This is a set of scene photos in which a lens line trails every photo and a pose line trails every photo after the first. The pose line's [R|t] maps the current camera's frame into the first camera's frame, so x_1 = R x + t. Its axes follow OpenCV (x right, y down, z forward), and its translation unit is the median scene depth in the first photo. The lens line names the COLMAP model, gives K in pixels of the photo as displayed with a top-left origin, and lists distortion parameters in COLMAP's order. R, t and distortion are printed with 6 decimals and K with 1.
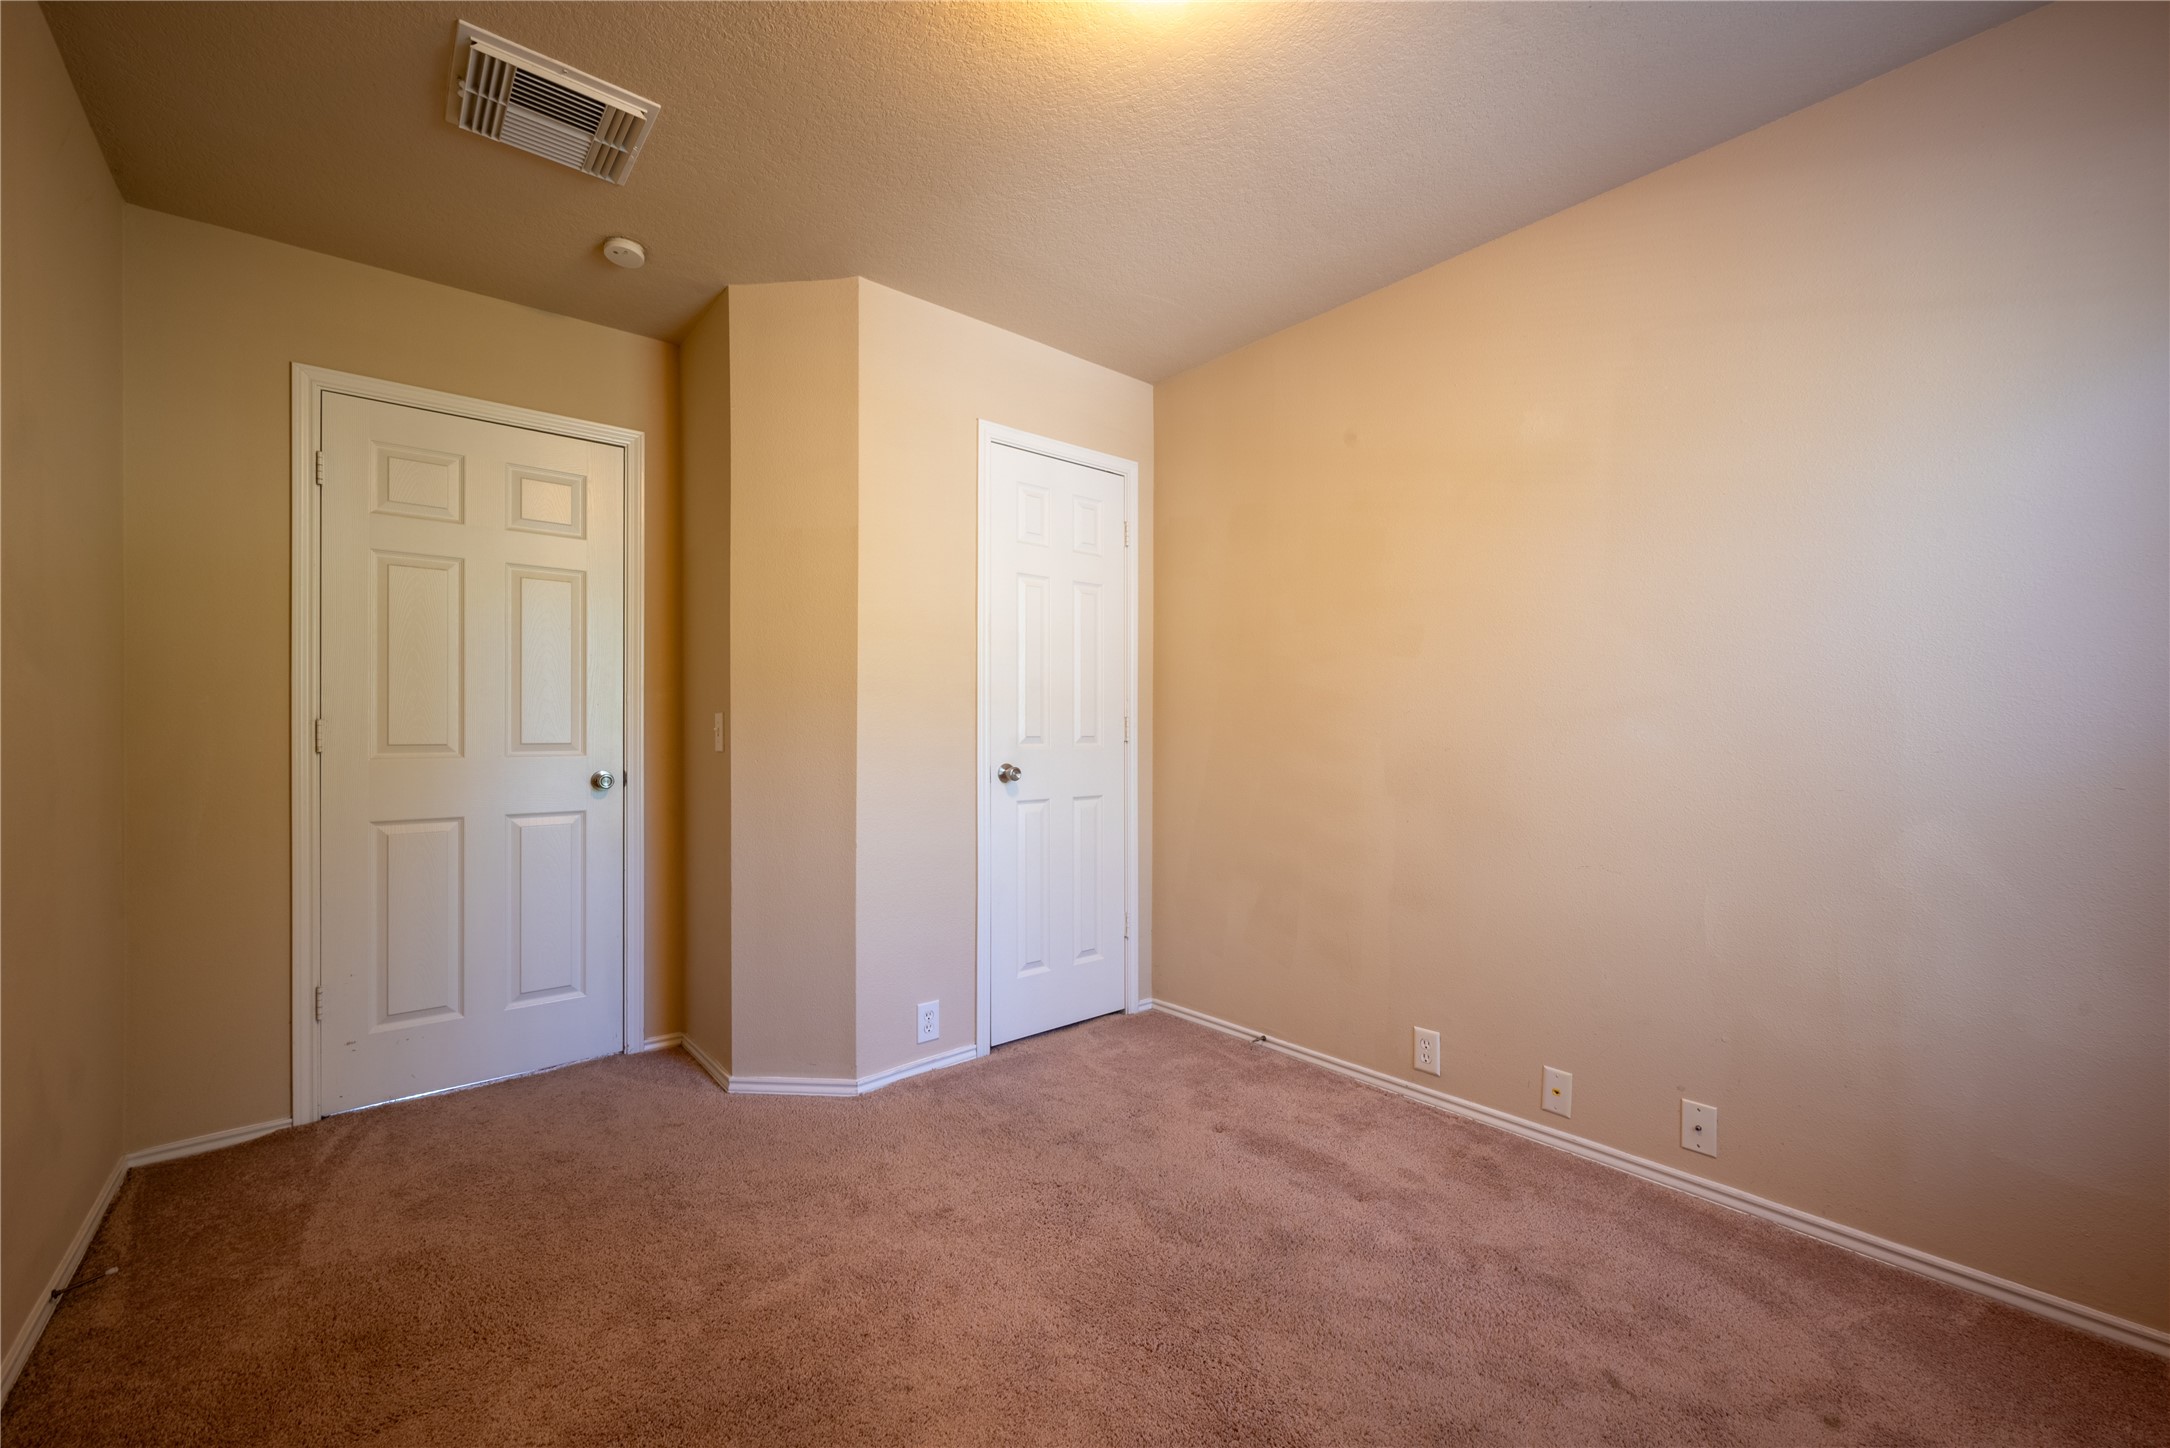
lens RADIAL K [[859.5, 0, 1091.0], [0, 859.5, 724.7], [0, 0, 1]] dist [0.000684, 0.000523]
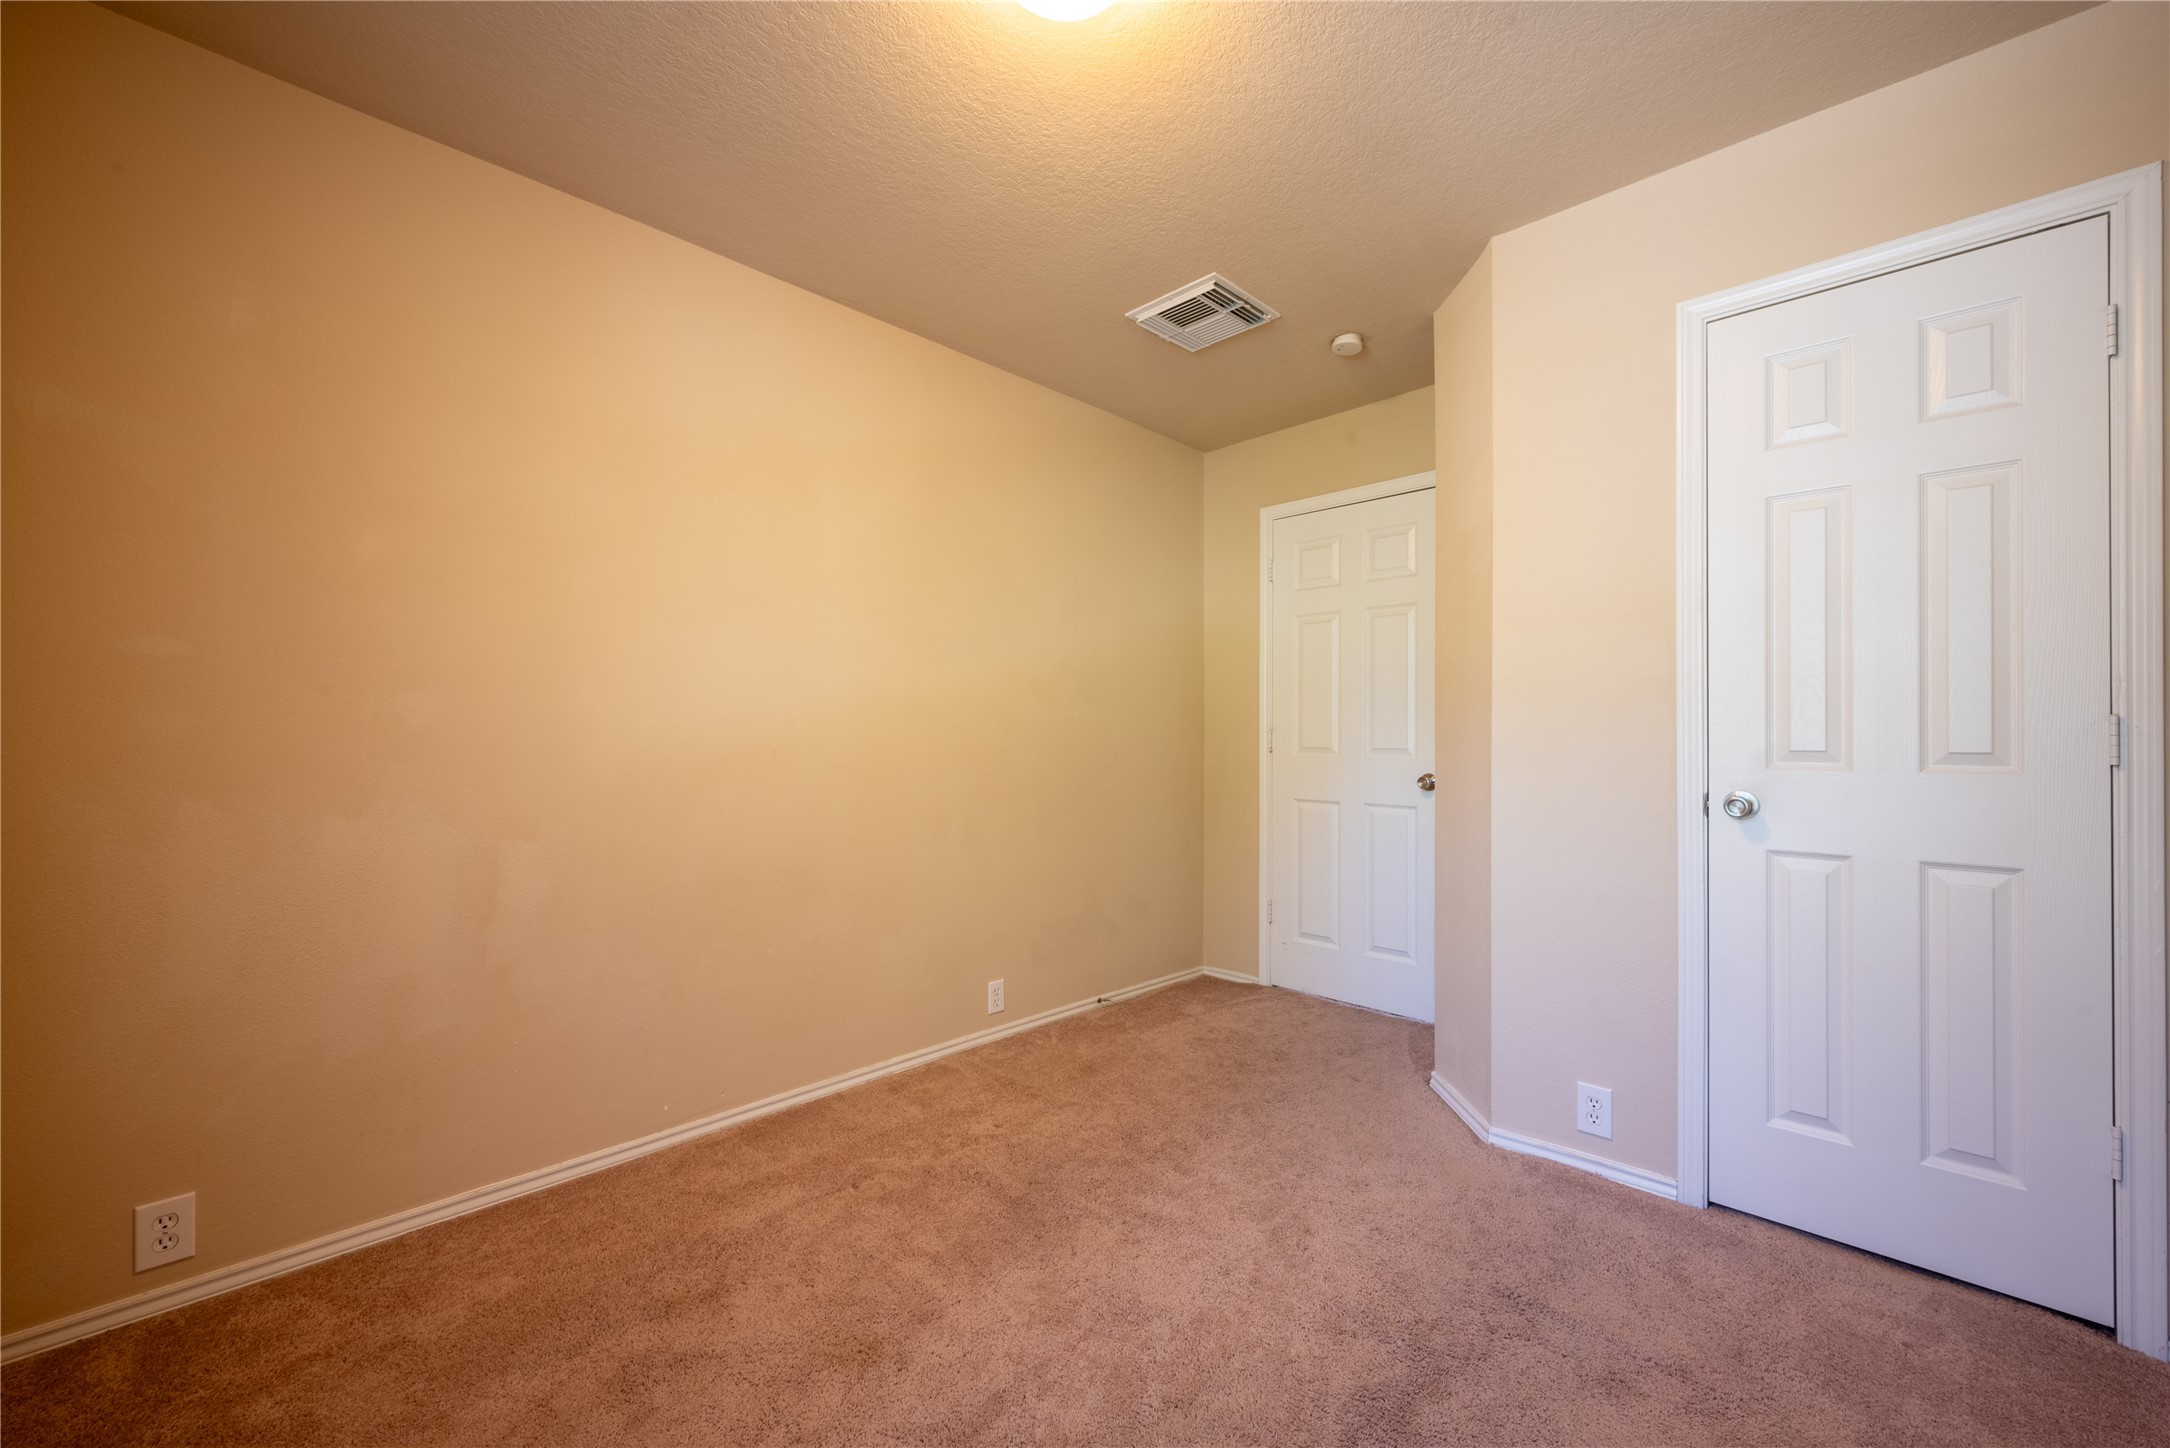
lens RADIAL K [[859.5, 0, 1091.9], [0, 859.5, 727.3], [0, 0, 1]] dist [0.000684, 0.000523]
pose [[0.093107, -0.006684, -0.995634, 0.579421], [0.006700, 0.999959, -0.006087, -0.003772], [0.995634, -0.006104, 0.093148, 0.490062]]
